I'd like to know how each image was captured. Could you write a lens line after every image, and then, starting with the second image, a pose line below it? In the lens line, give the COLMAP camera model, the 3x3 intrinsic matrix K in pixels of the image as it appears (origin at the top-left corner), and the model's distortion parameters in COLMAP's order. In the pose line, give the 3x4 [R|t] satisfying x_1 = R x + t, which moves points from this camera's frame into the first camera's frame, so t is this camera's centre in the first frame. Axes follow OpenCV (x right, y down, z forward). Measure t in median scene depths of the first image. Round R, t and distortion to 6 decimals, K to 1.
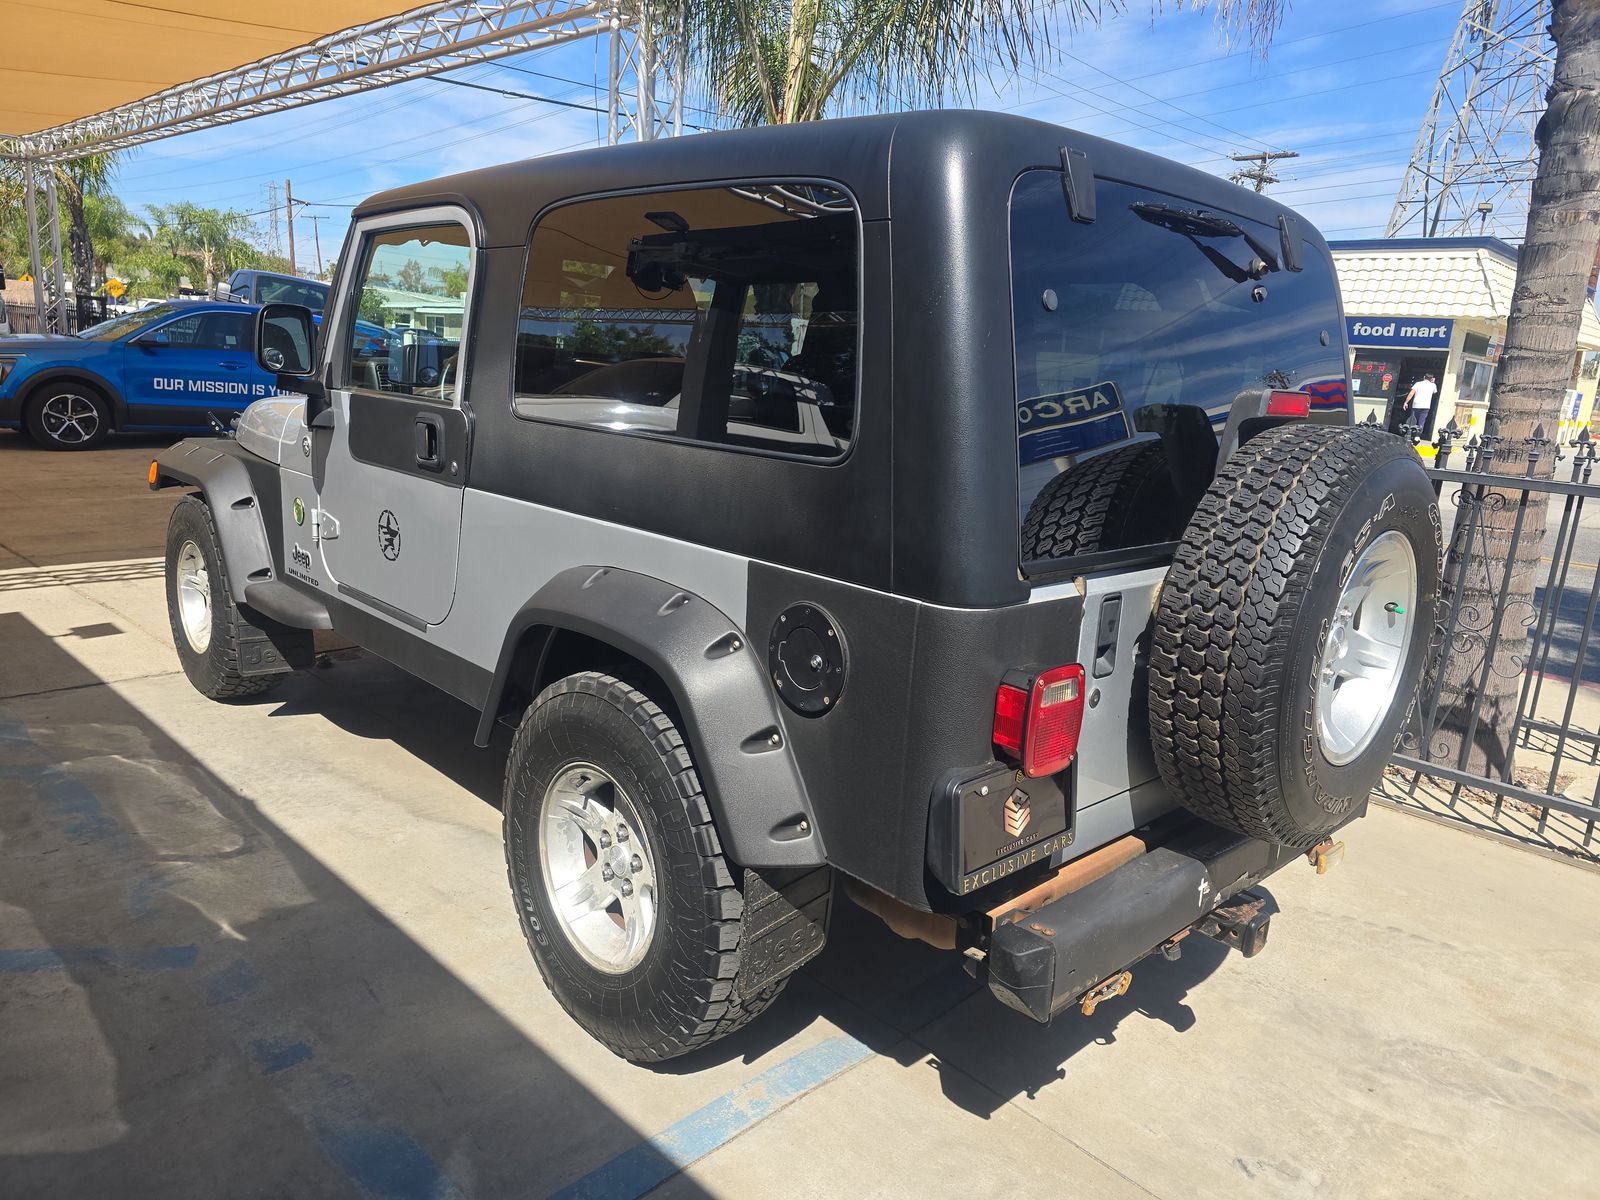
lens RADIAL K [[1079.5, 0, 794.7], [0, 1079.5, 605.4], [0, 0, 1]] dist [0.029156, -0.021018]
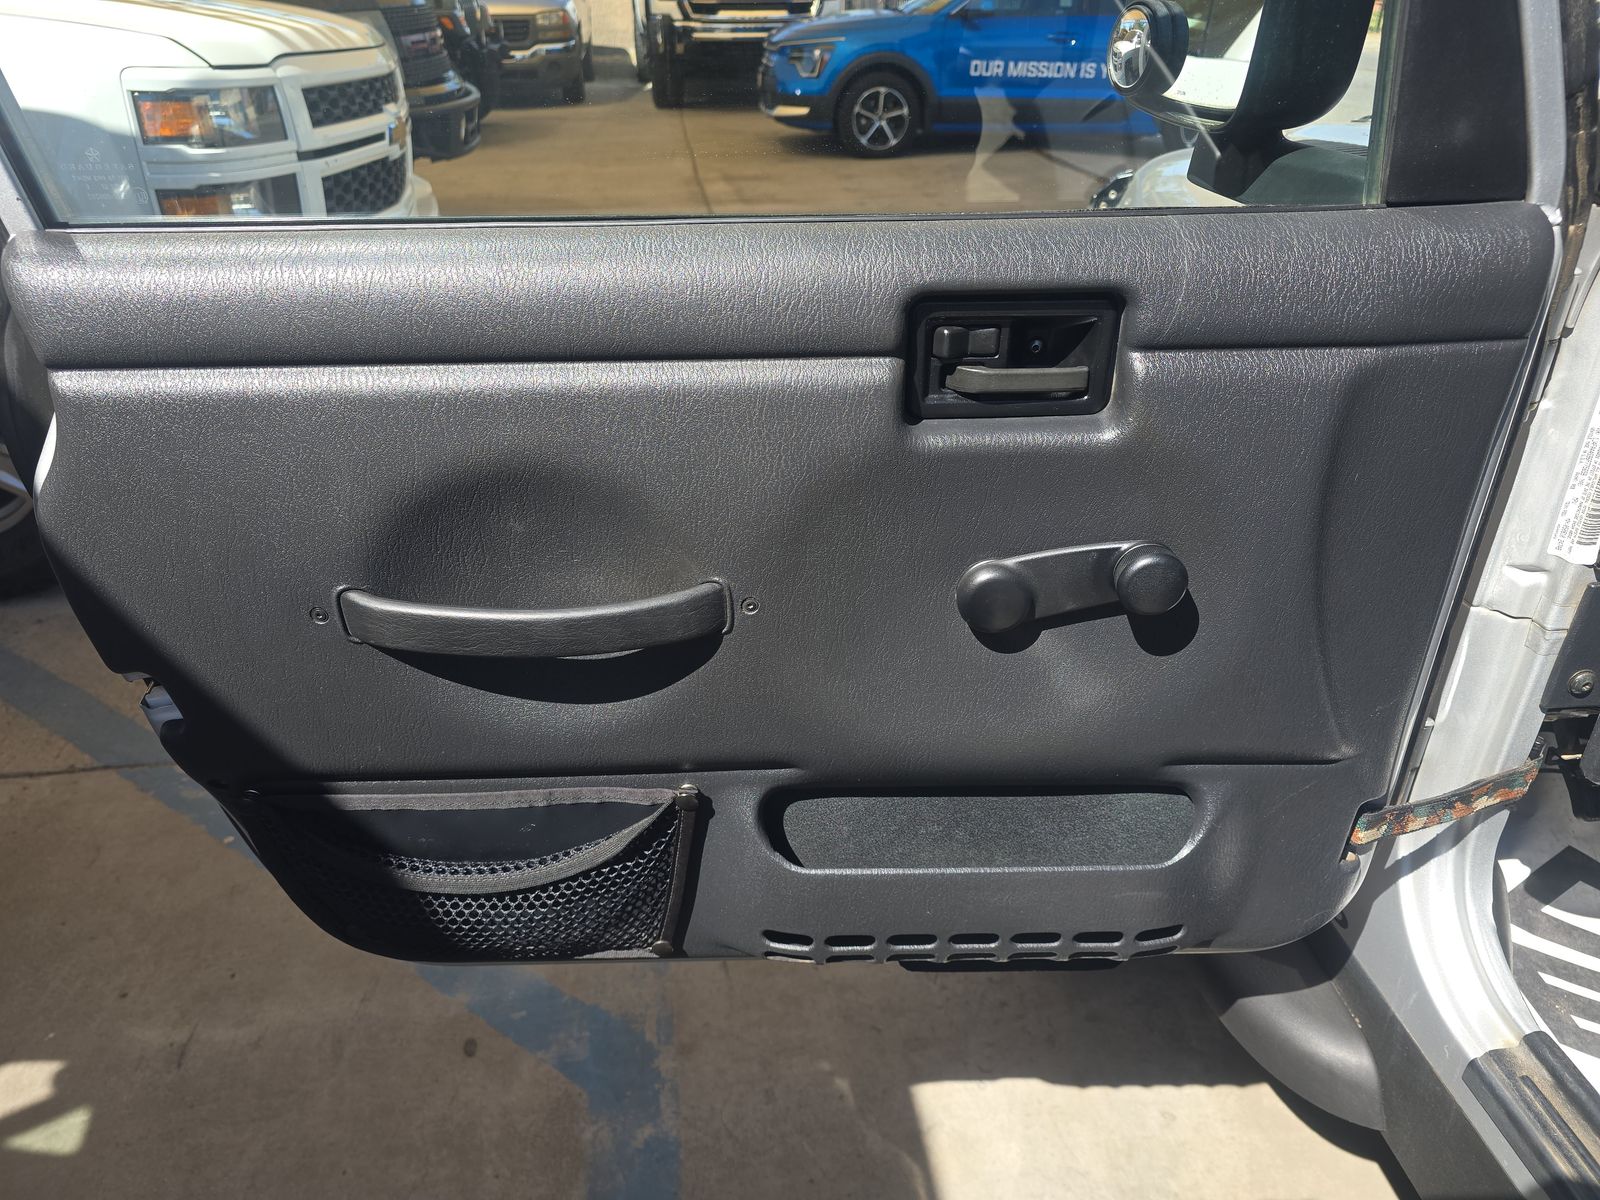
lens RADIAL K [[1079.5, 0, 804.6], [0, 1079.5, 599.4], [0, 0, 1]] dist [0.029156, -0.021018]
pose [[0.786140, 0.238533, -0.570163, -0.460111], [-0.075897, 0.952798, 0.293964, -0.194514], [0.613370, -0.187823, 0.767137, 0.808331]]
